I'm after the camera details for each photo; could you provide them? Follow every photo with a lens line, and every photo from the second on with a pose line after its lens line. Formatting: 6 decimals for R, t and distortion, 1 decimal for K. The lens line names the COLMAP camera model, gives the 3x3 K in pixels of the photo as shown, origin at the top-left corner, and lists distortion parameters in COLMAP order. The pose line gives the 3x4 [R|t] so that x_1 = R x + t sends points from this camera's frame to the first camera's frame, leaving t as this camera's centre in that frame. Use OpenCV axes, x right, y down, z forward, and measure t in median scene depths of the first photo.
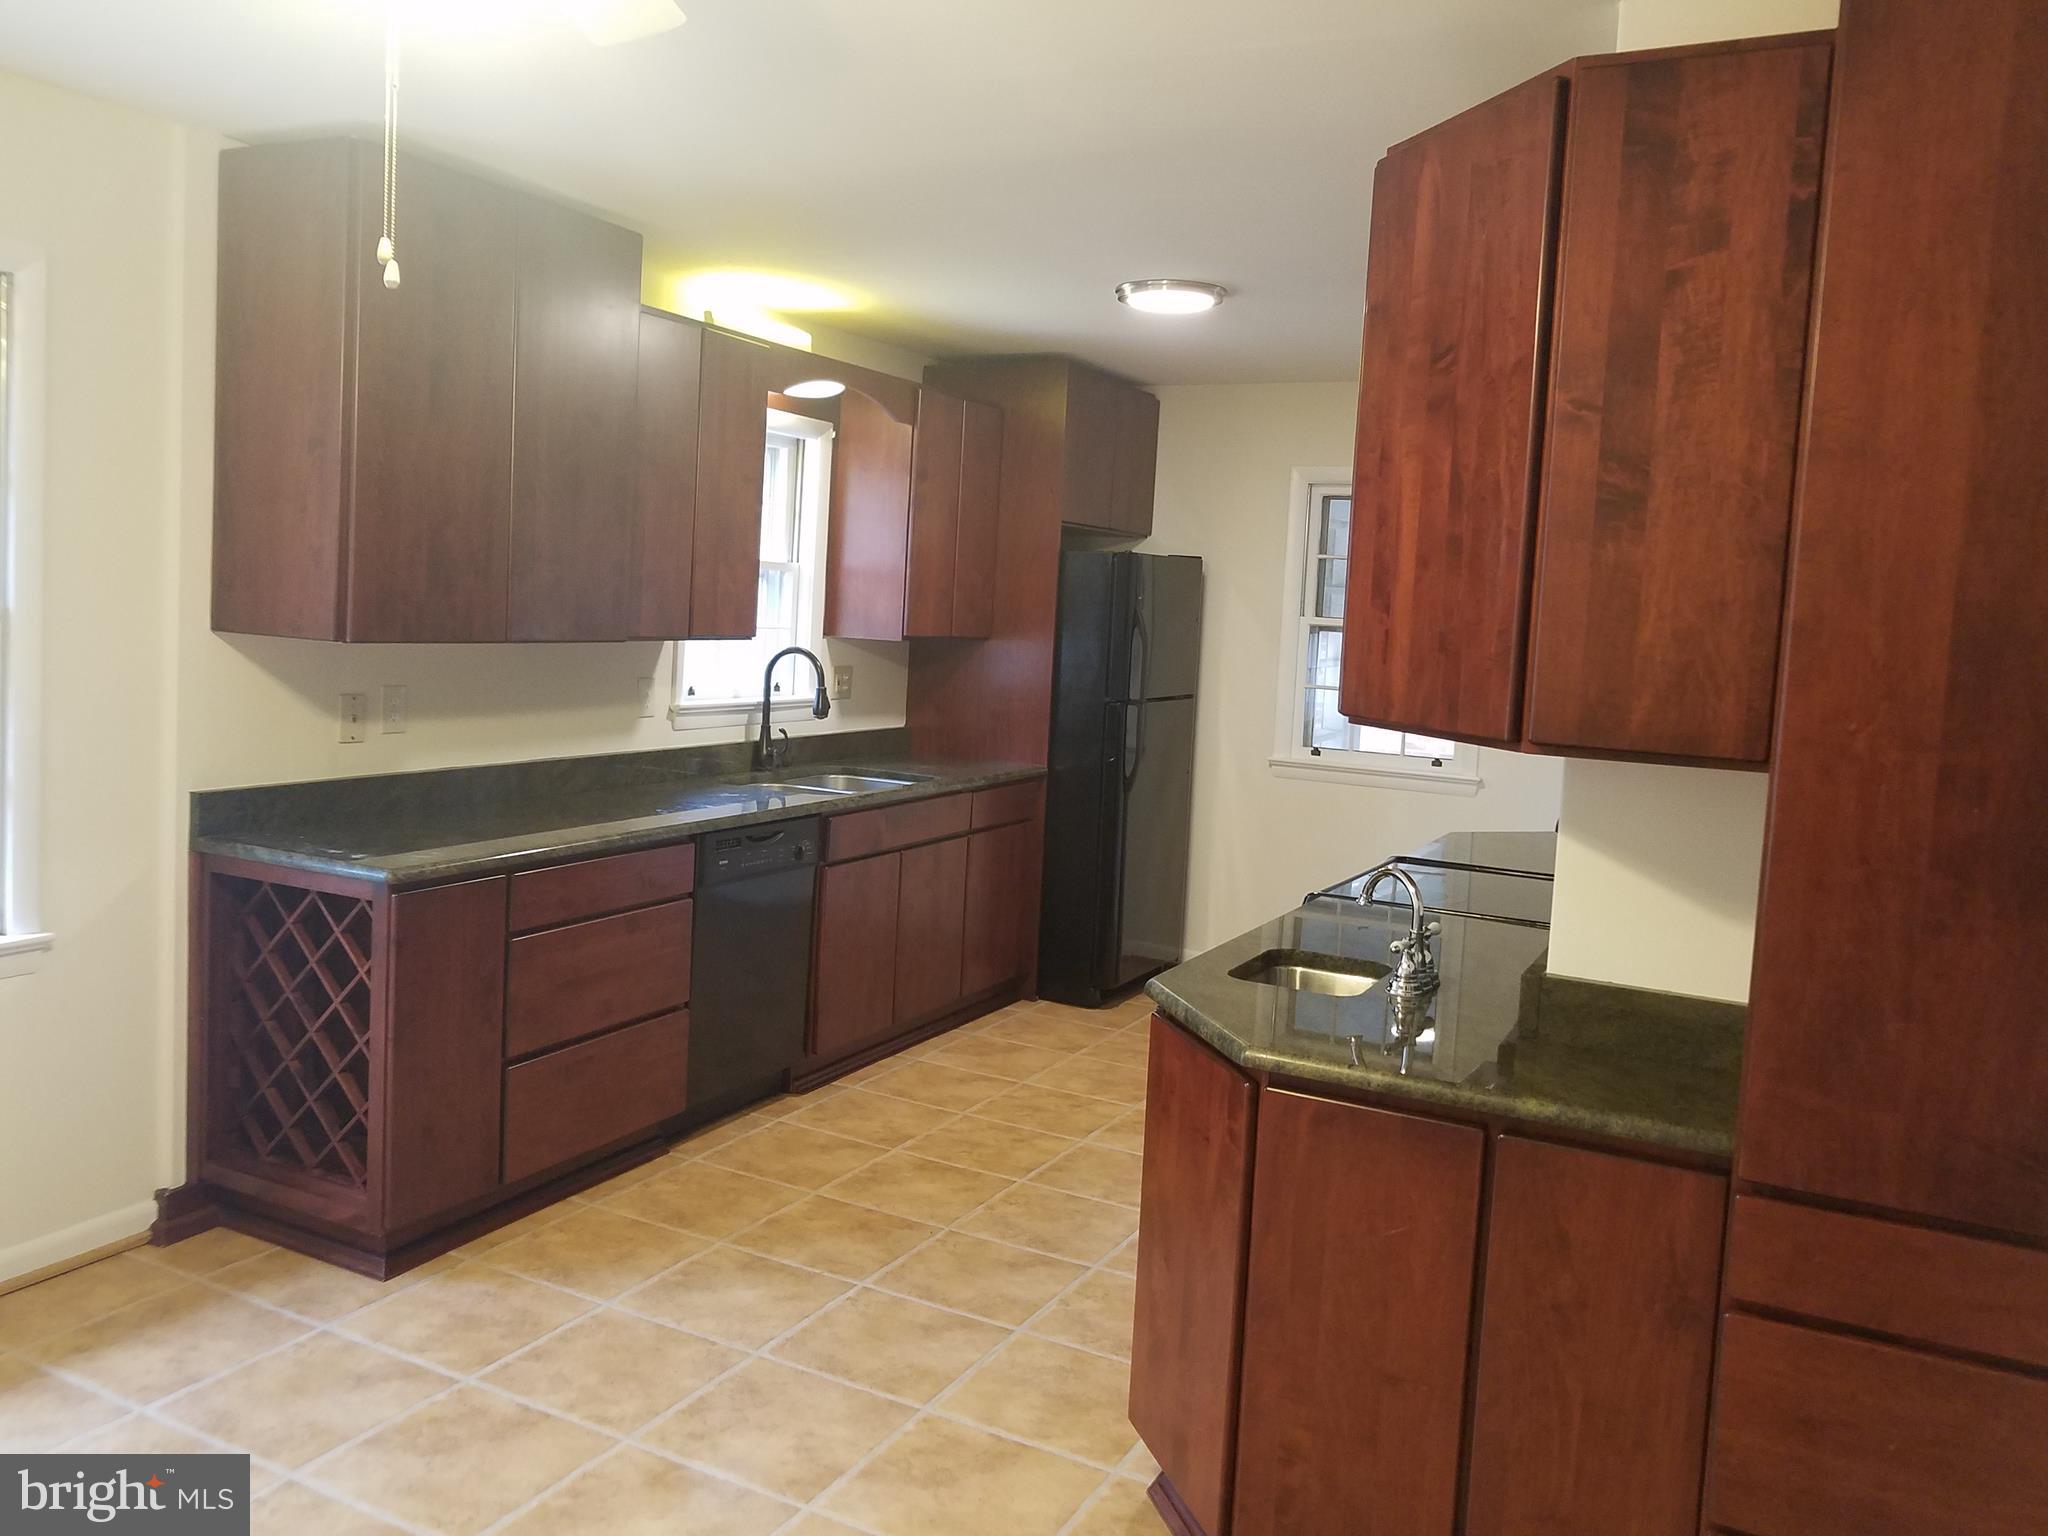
lens RADIAL K [[1614.6, 0, 994.1], [0, 1614.6, 698.2], [0, 0, 1]] dist [0.004991, -0.003325]
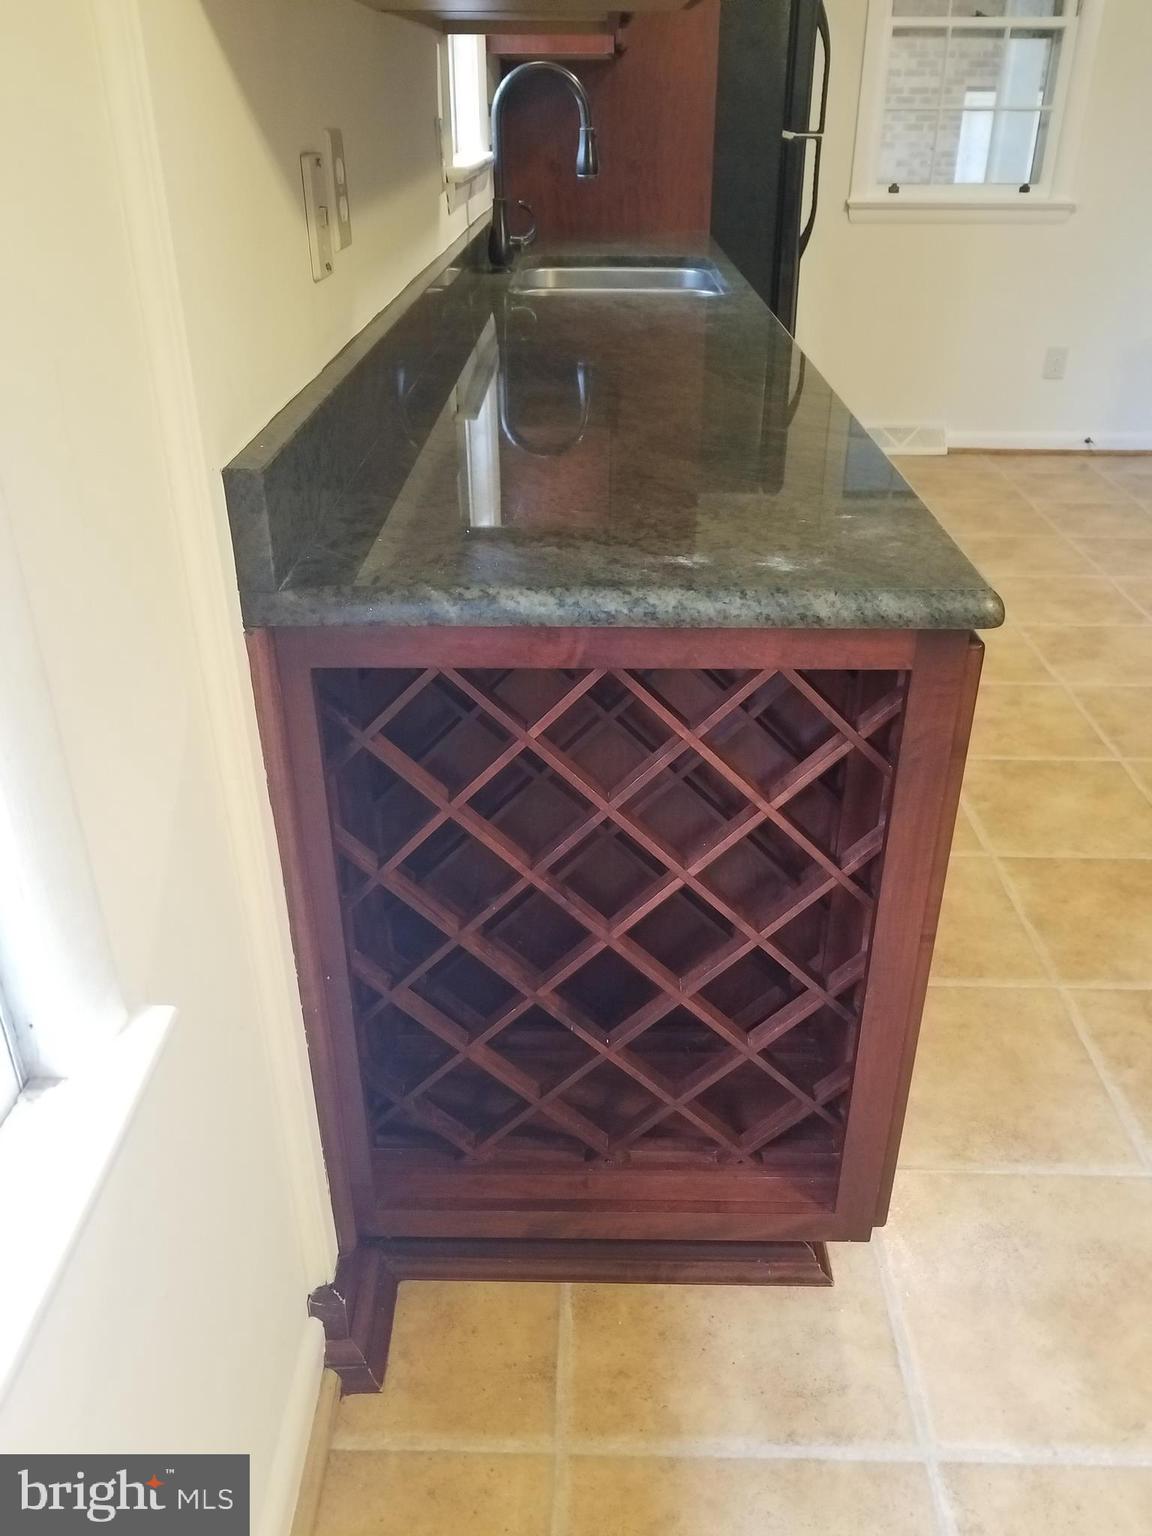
lens RADIAL K [[1195.3, 0, 570.5], [0, 1195.3, 771.3], [0, 0, 1]] dist [-0.007083, -0.002341]
pose [[0.894031, -0.264864, 0.361324, -0.498537], [0.076789, 0.885179, 0.458869, 0.001856], [-0.441375, -0.382497, 0.811717, 0.680352]]
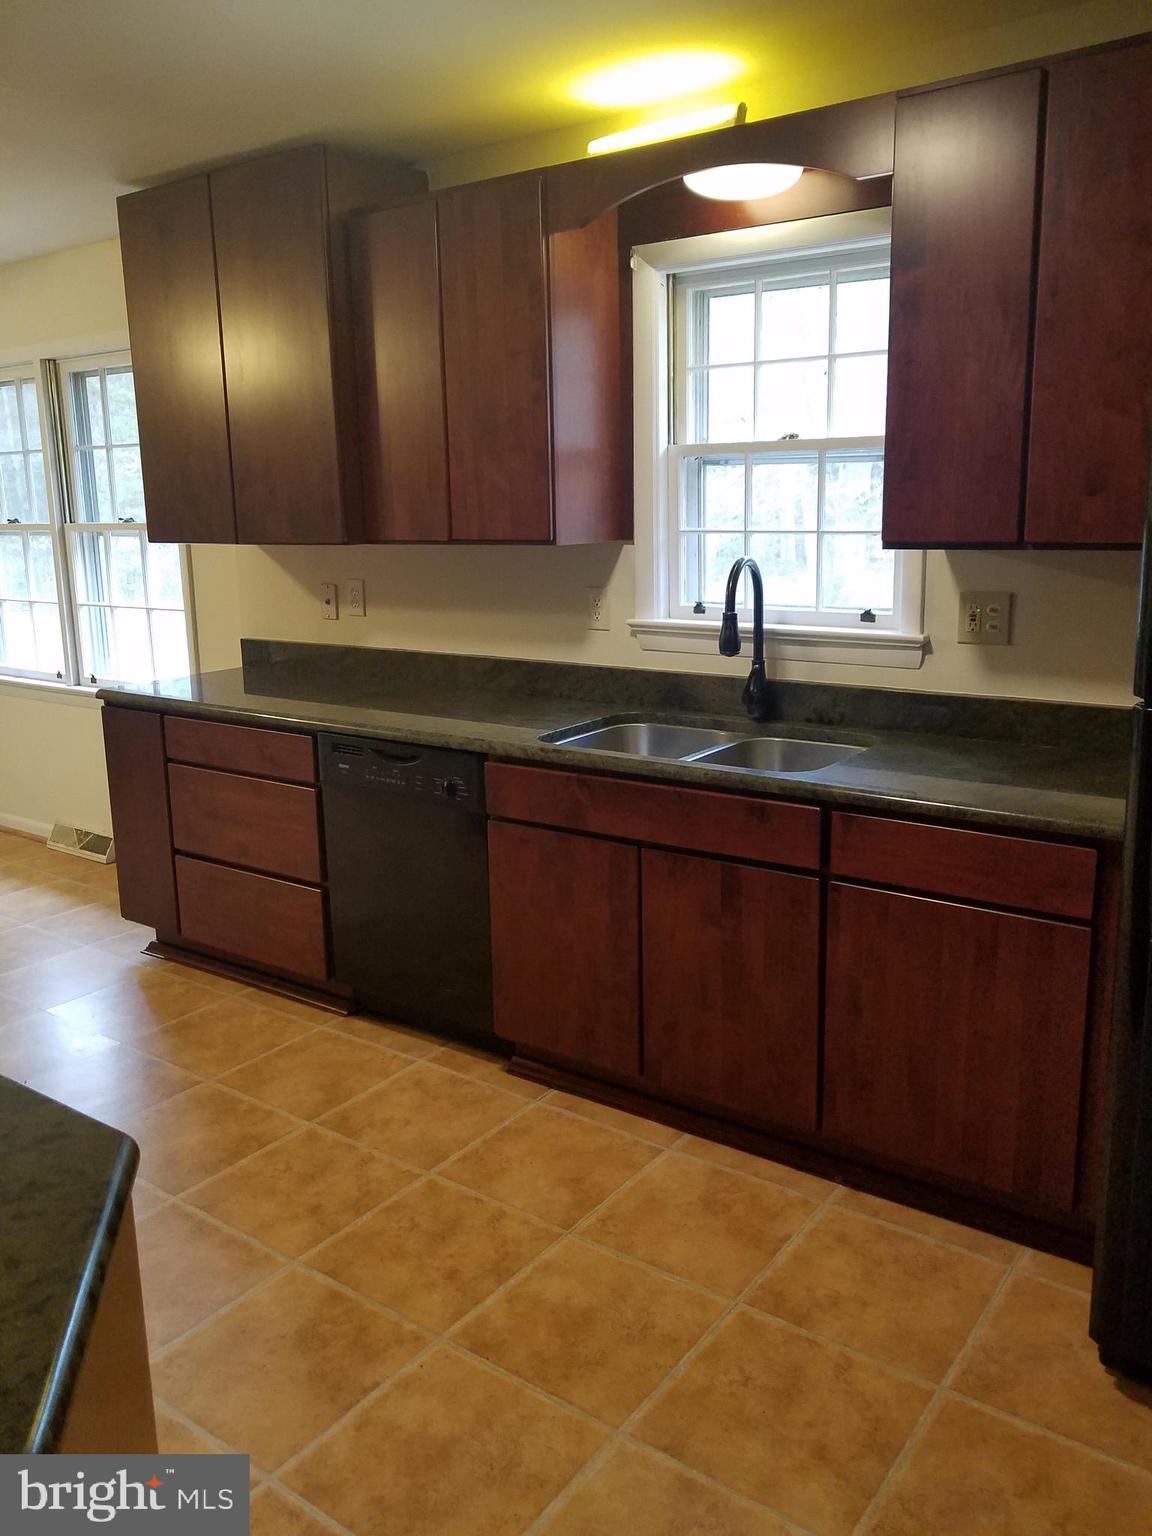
lens RADIAL K [[1195.3, 0, 570.5], [0, 1195.3, 771.3], [0, 0, 1]] dist [-0.007083, -0.002341]
pose [[-0.137709, 0.173889, -0.975089, 0.592974], [-0.053321, 0.981739, 0.182605, -0.041798], [0.989036, 0.077140, -0.125923, 1.370682]]
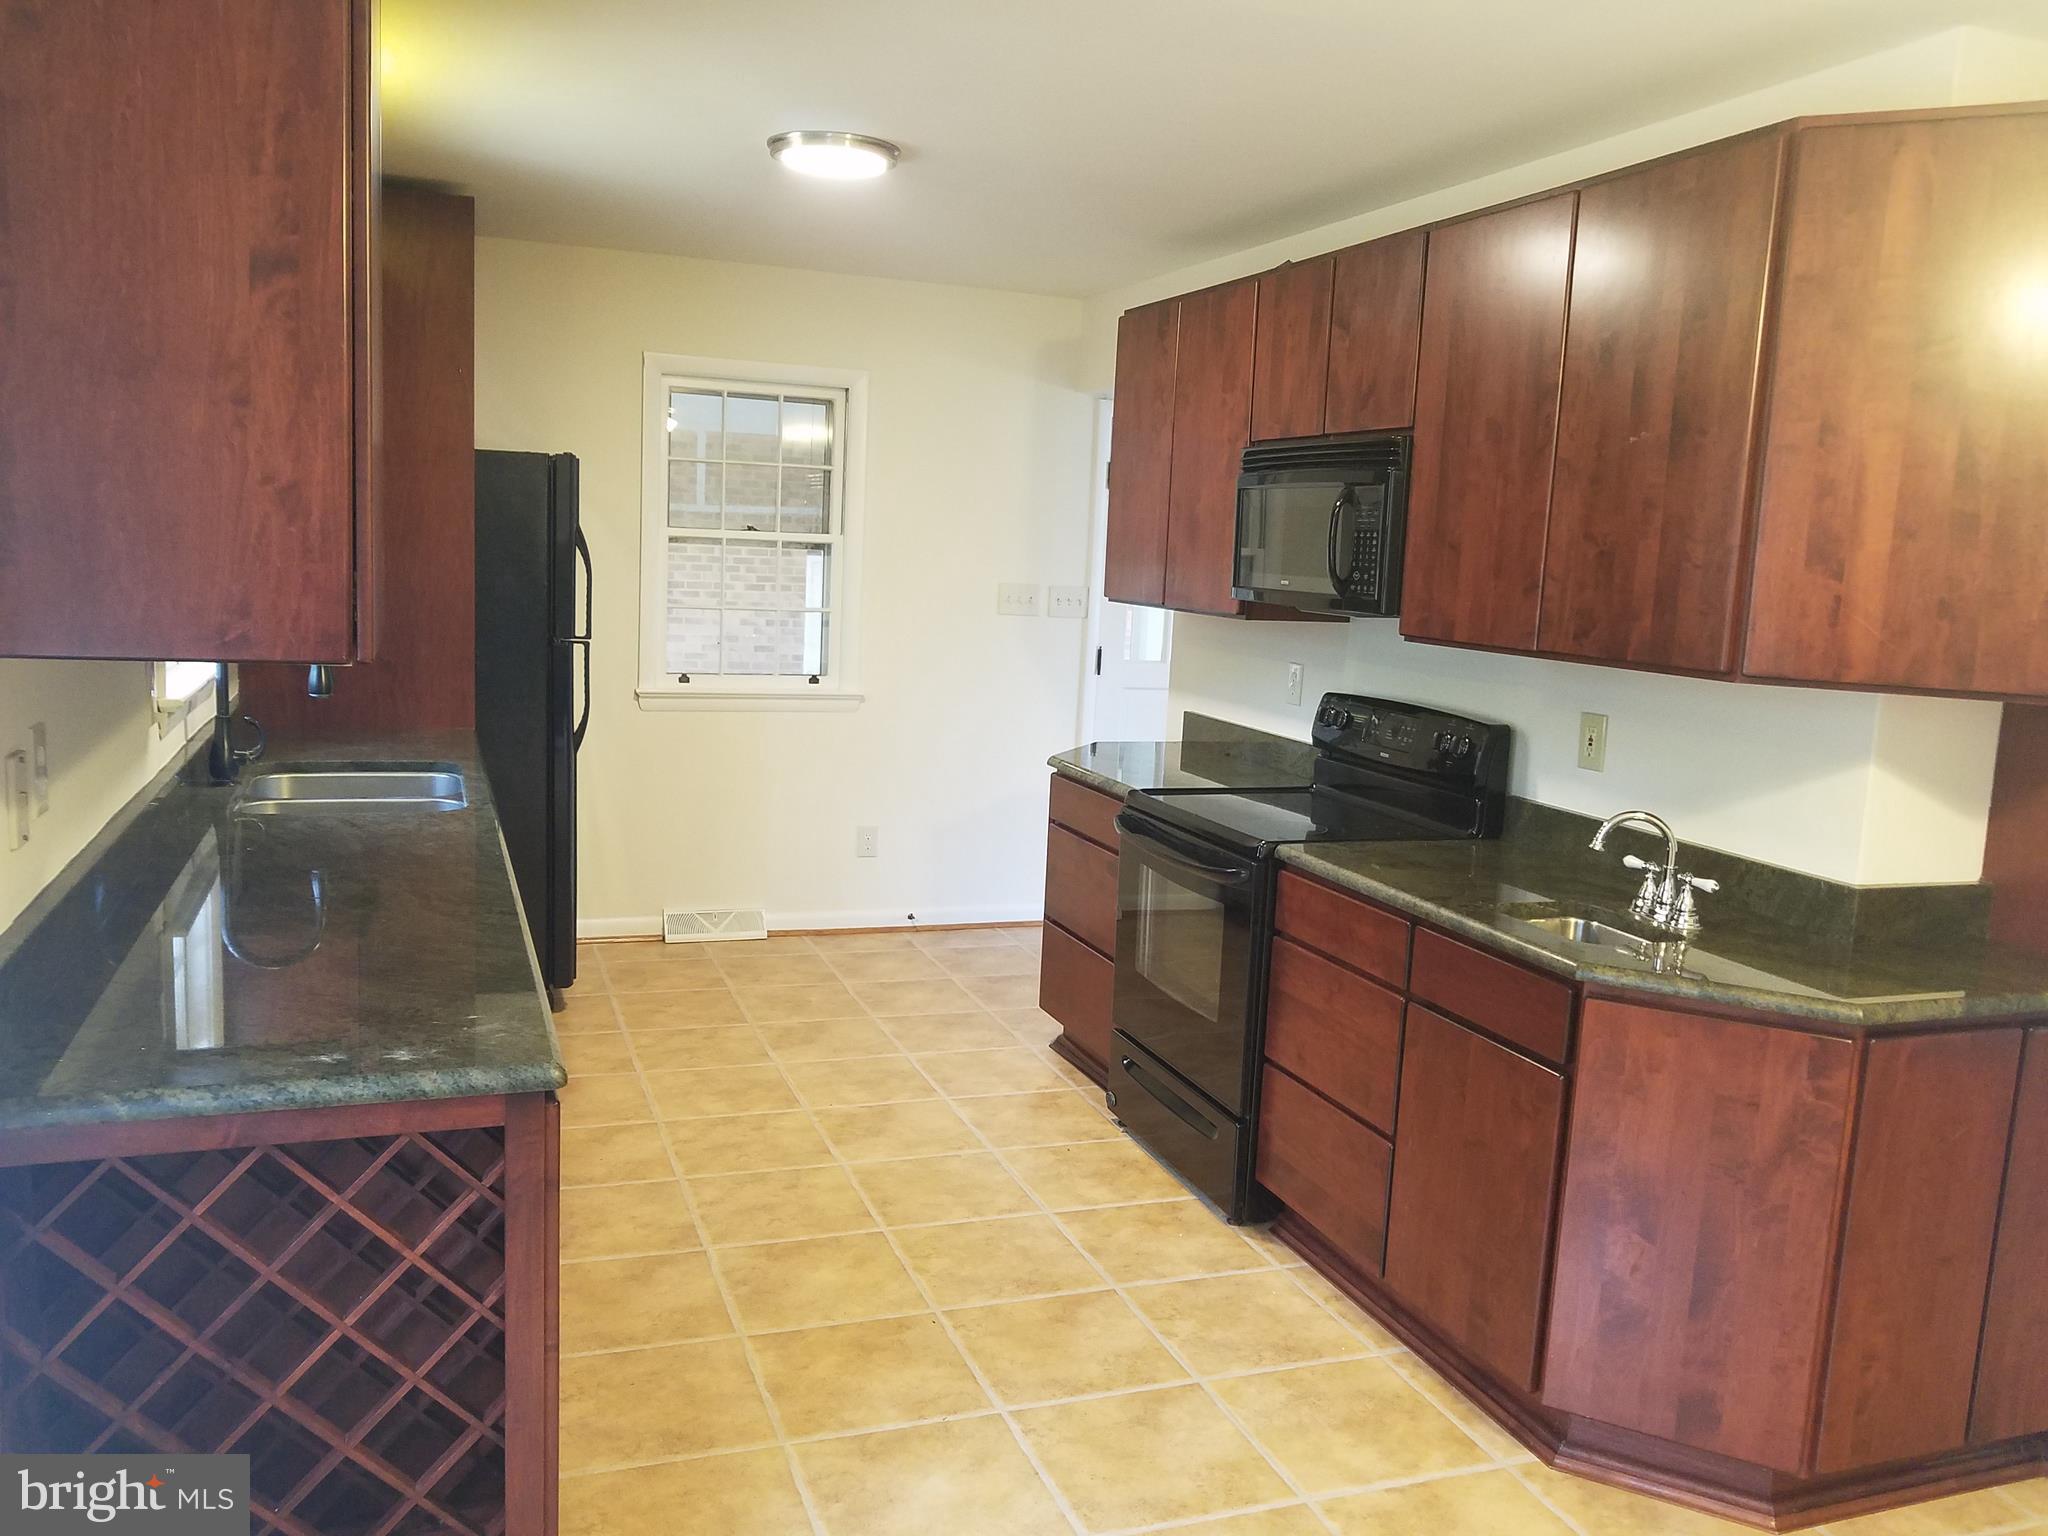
lens RADIAL K [[1593.8, 0, 1025.1], [0, 1593.8, 763.4], [0, 0, 1]] dist [-0.007083, -0.002341]
pose [[0.664545, -0.122997, 0.737056, -0.564931], [0.032831, 0.990214, 0.135641, -0.058472], [-0.746526, -0.065941, 0.662080, 0.444354]]
